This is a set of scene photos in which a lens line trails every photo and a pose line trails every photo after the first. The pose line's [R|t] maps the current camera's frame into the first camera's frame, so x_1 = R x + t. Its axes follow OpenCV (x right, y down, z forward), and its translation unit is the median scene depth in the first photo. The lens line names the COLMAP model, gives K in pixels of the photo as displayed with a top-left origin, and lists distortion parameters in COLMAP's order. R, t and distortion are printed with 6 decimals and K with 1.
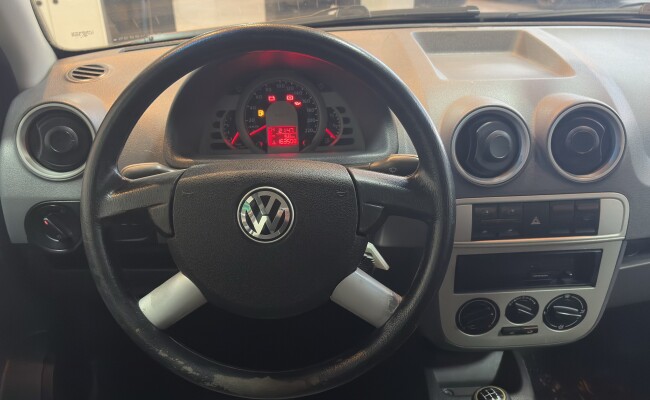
lens RADIAL K [[537.3, 0, 325.0], [0, 537.3, 200.0], [0, 0, 1]] dist [0.094924, -0.159928]
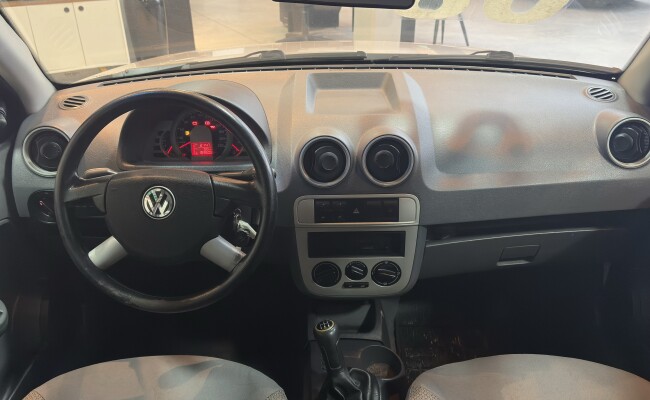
lens RADIAL K [[537.3, 0, 325.0], [0, 537.3, 200.0], [0, 0, 1]] dist [0.094924, -0.159928]
pose [[0.998420, 0.026173, -0.049716, 0.370860], [-0.025104, 0.999443, 0.022001, -0.023515], [0.050264, -0.020718, 0.998521, -0.505999]]
